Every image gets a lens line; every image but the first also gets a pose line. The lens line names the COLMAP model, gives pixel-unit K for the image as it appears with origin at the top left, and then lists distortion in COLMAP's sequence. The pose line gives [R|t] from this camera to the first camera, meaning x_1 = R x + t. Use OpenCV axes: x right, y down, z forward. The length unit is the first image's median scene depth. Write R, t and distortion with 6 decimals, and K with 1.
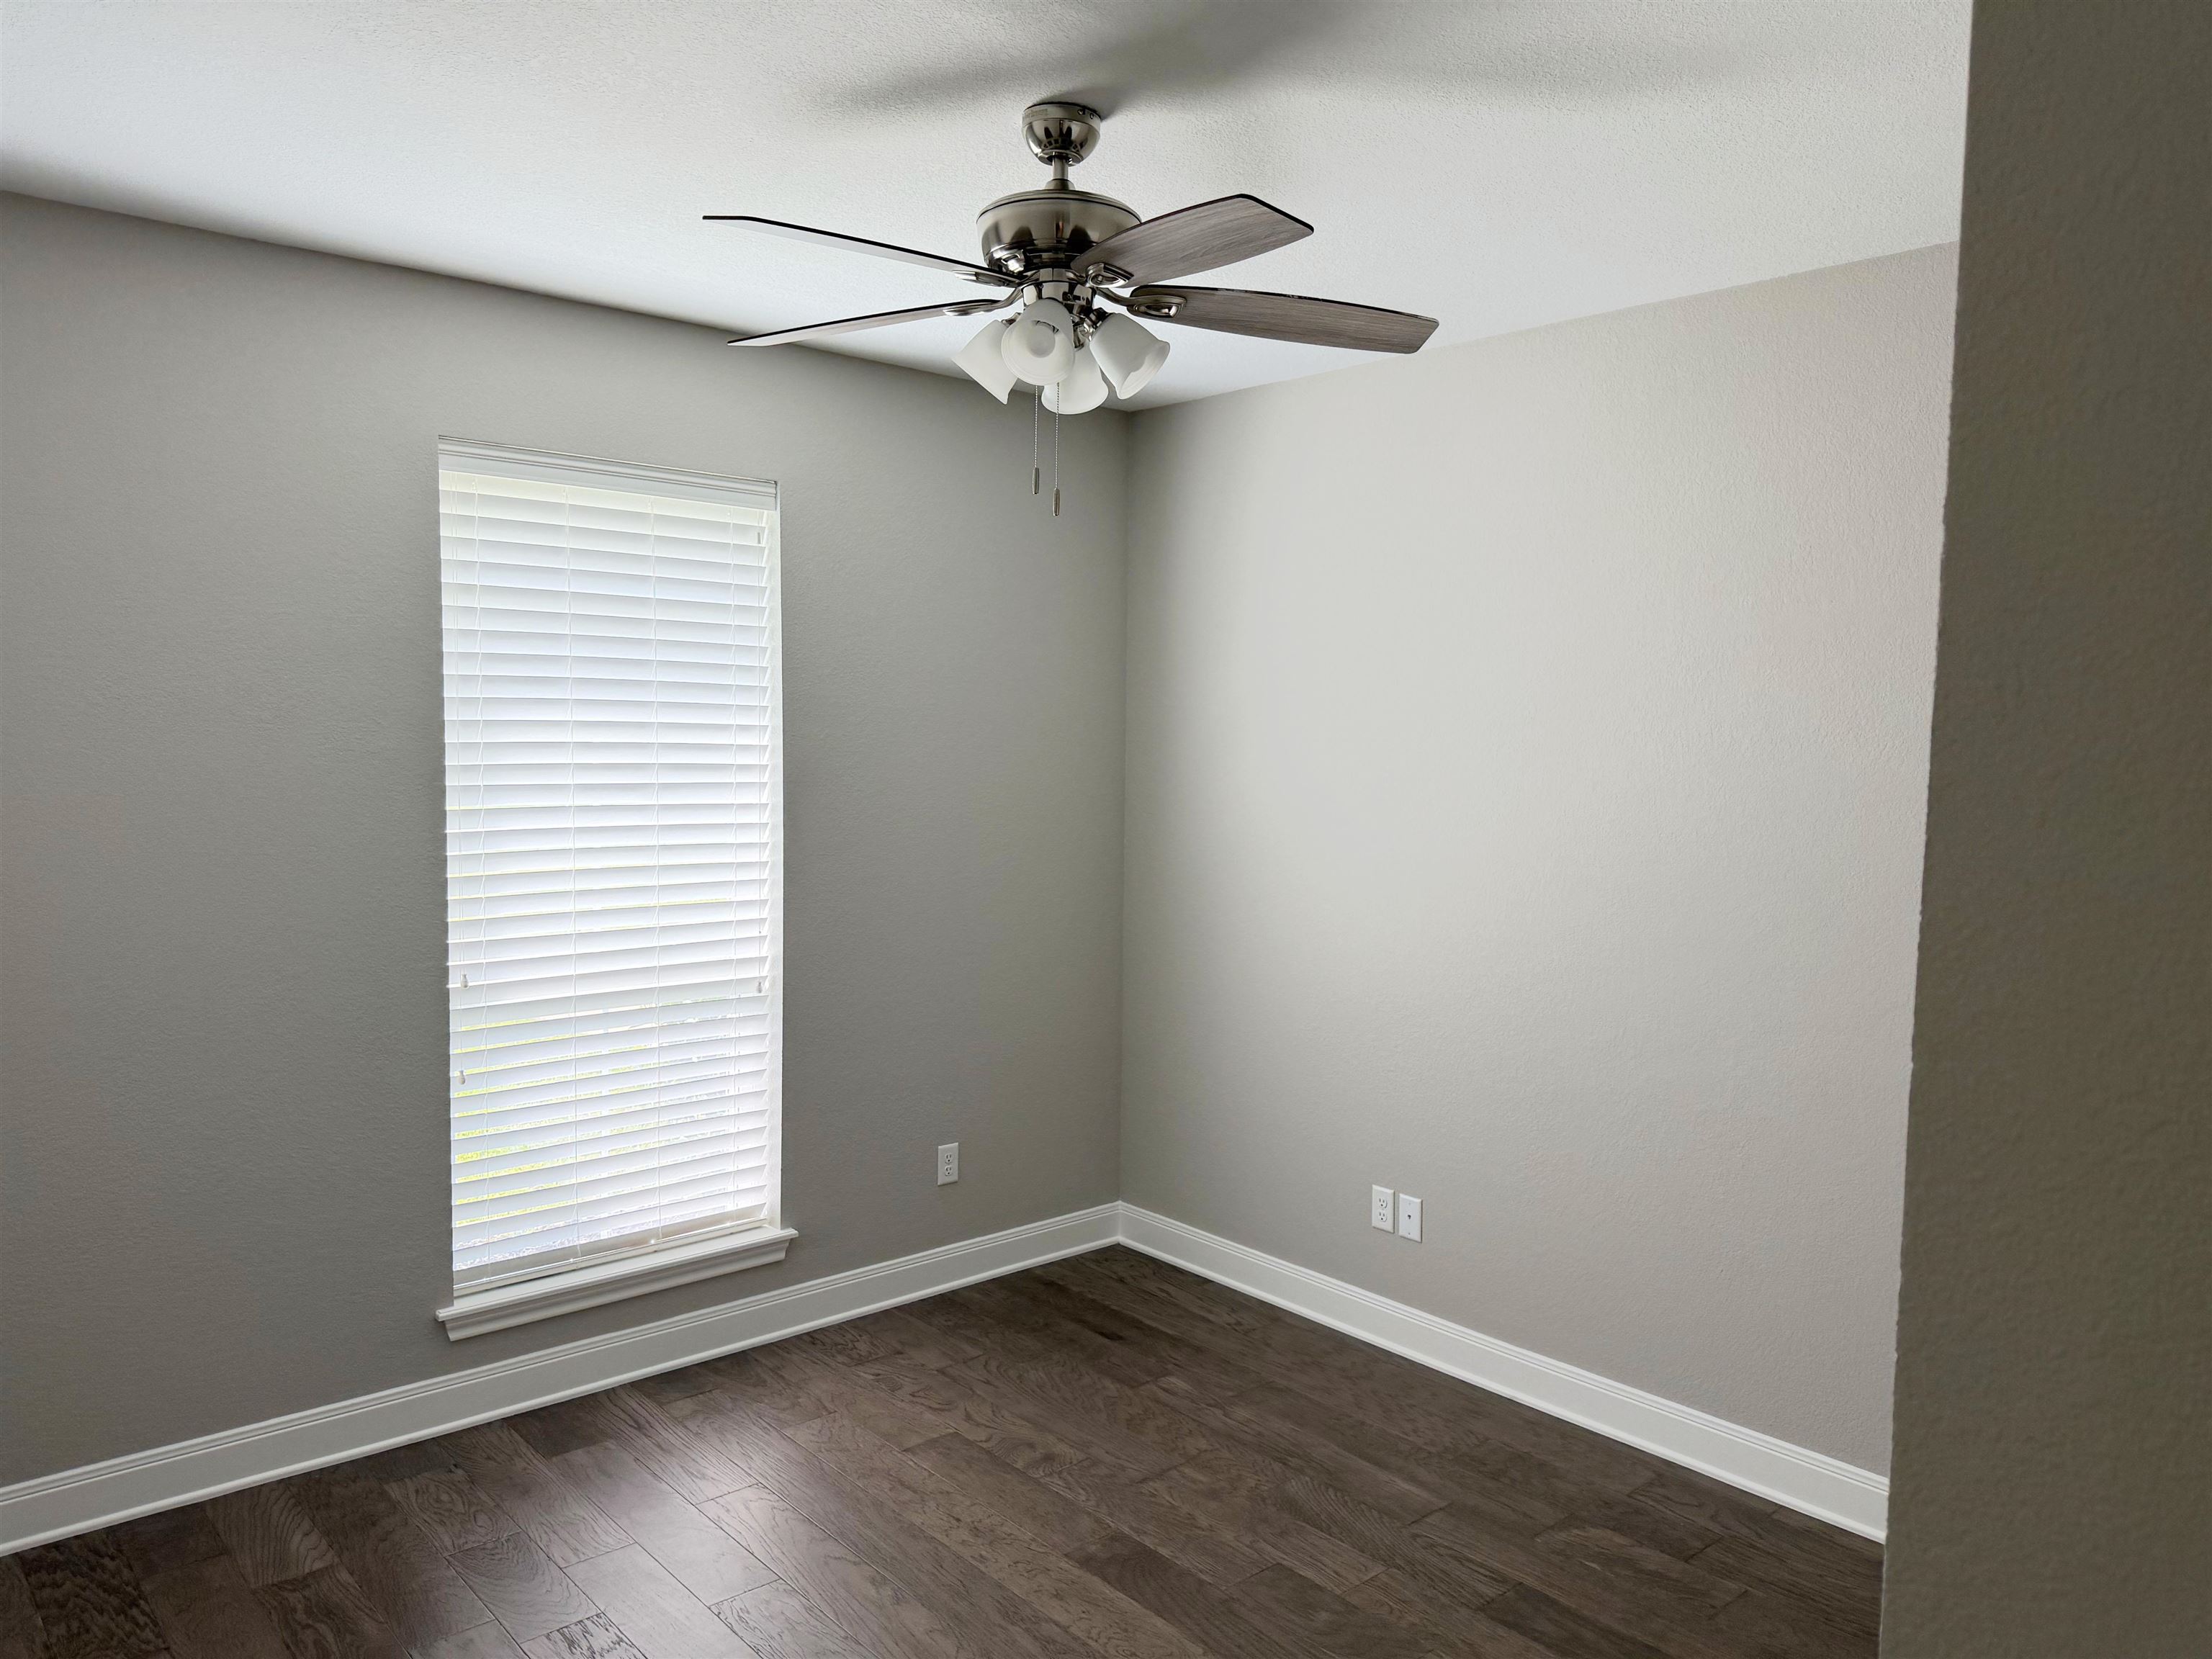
lens RADIAL K [[1573.2, 0, 1116.2], [0, 1573.2, 827.0], [0, 0, 1]] dist [0.056230, -0.002336]
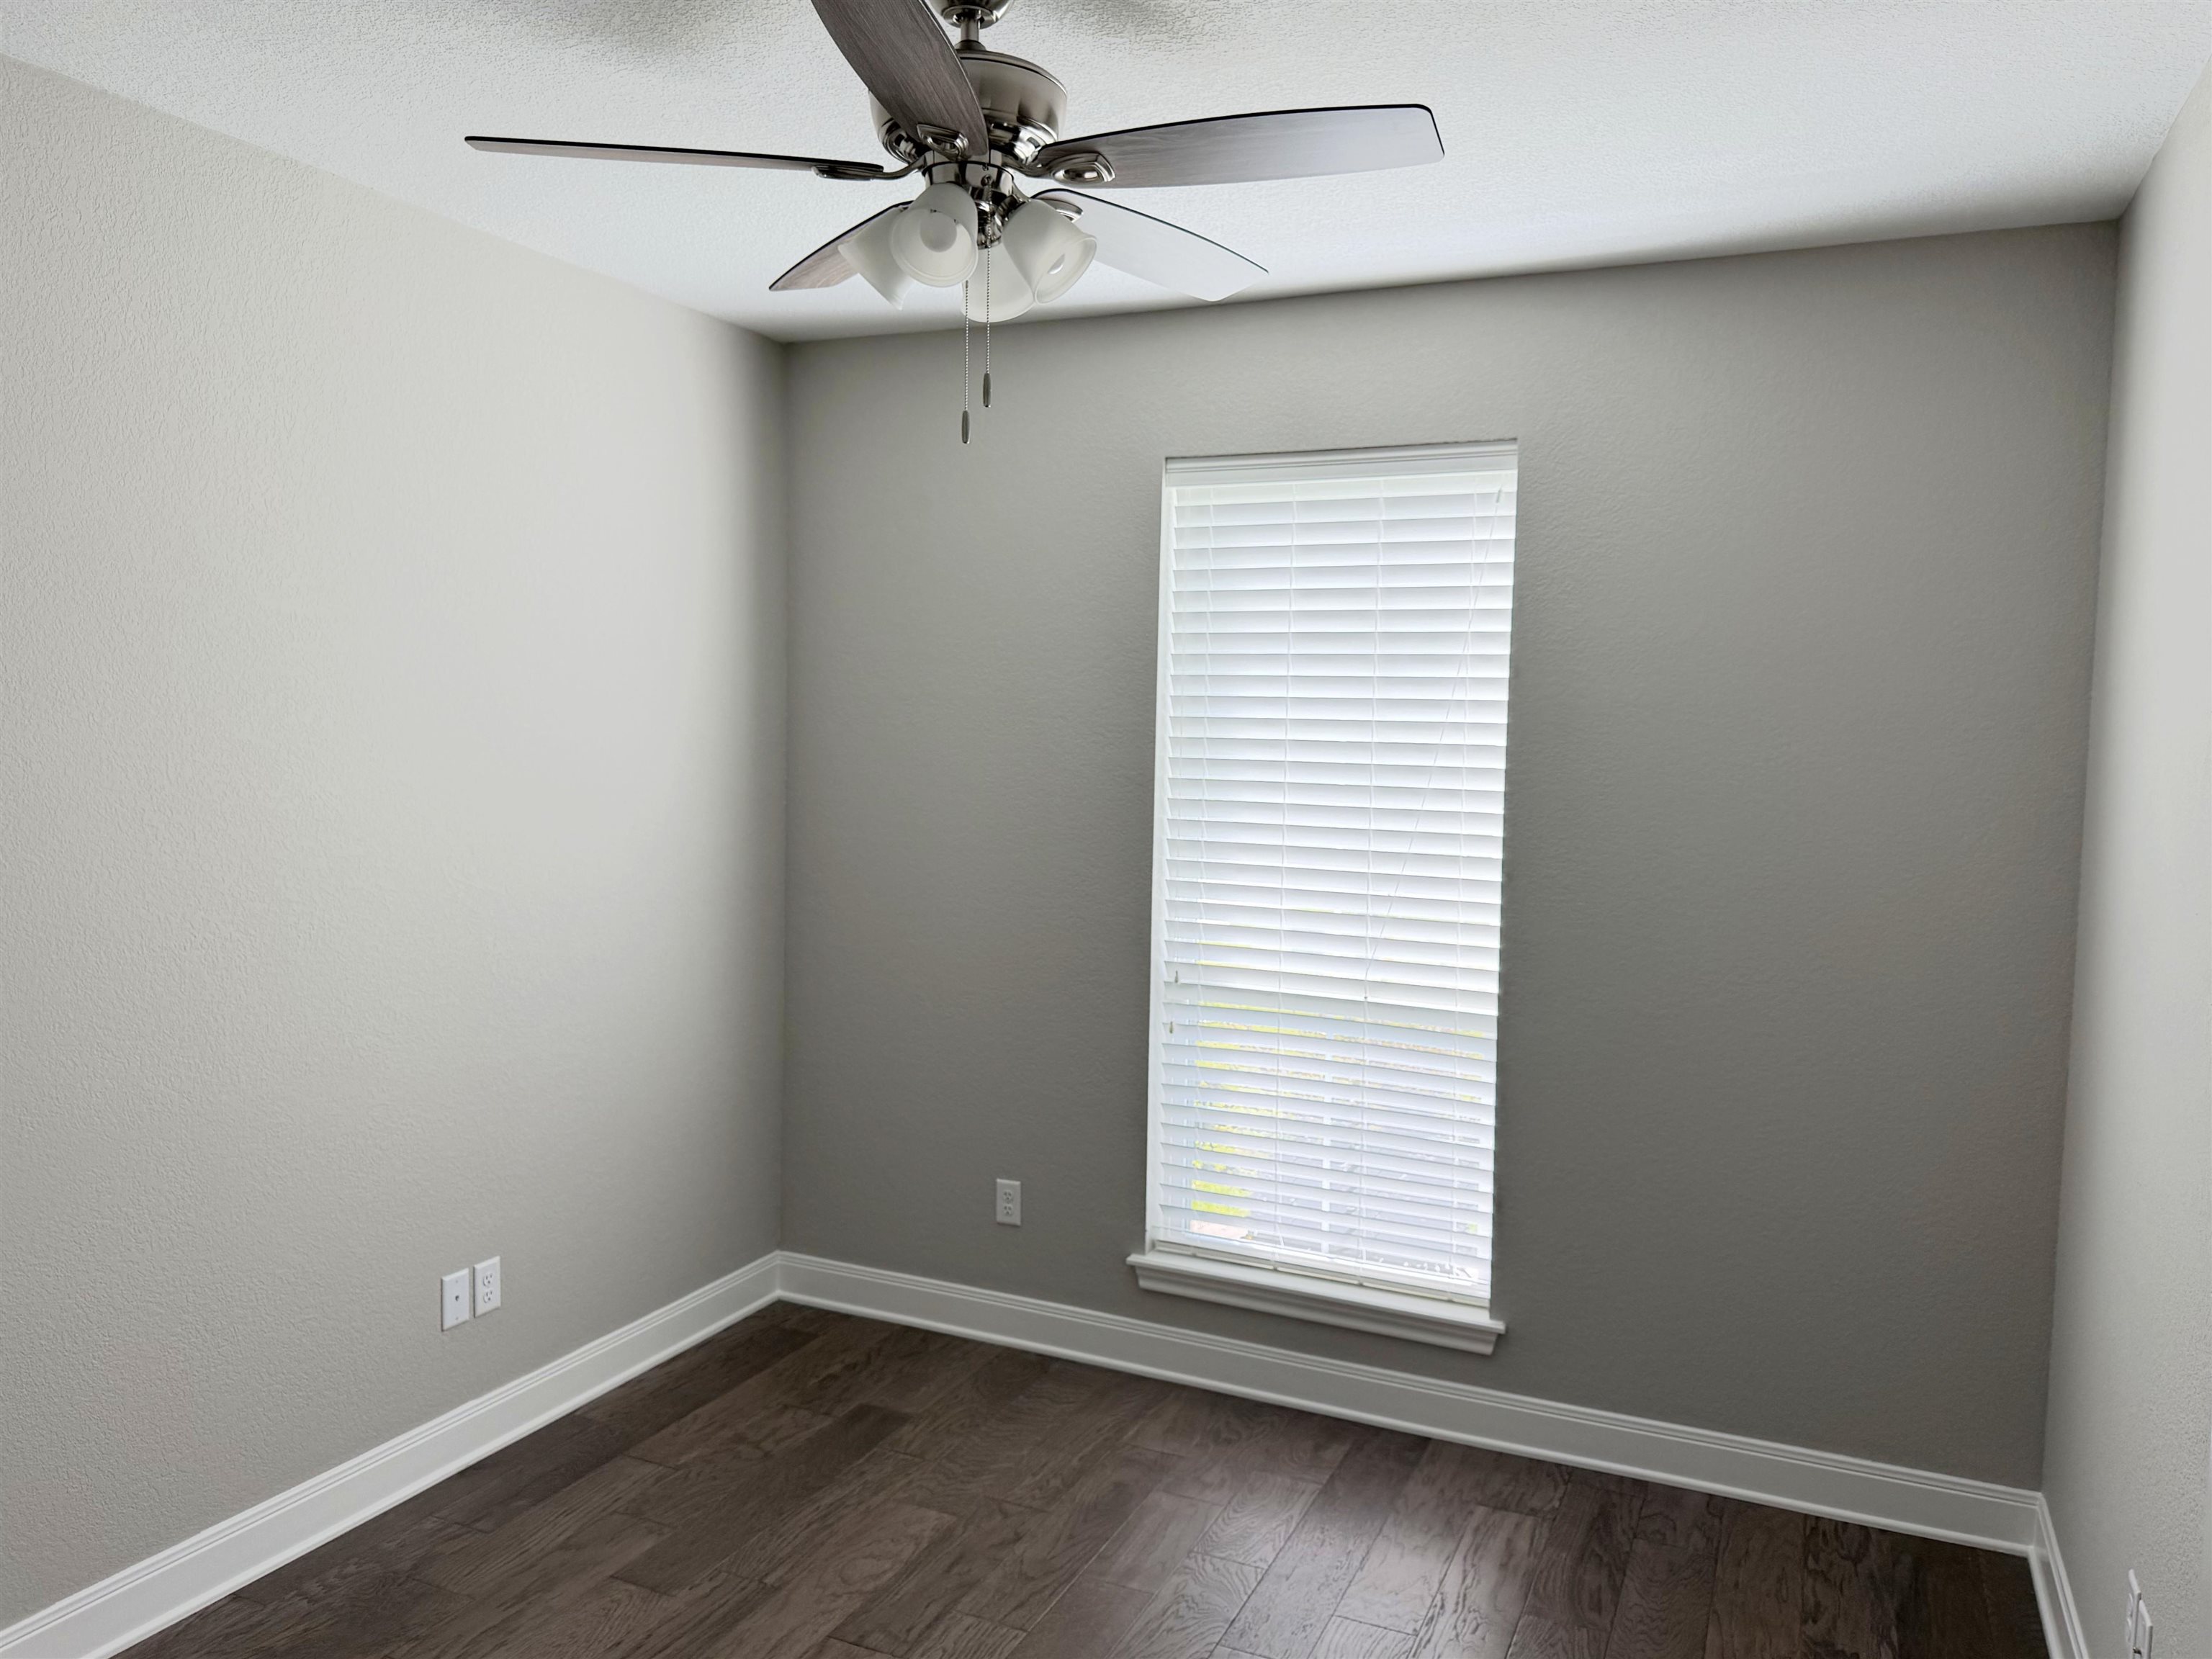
lens RADIAL K [[1573.2, 0, 1105.8], [0, 1573.2, 837.1], [0, 0, 1]] dist [0.056230, -0.002336]
pose [[0.401876, 0.056088, -0.913975, 0.542121], [-0.074100, 0.996841, 0.028591, -0.013642], [0.912691, 0.056235, 0.404762, 0.525282]]
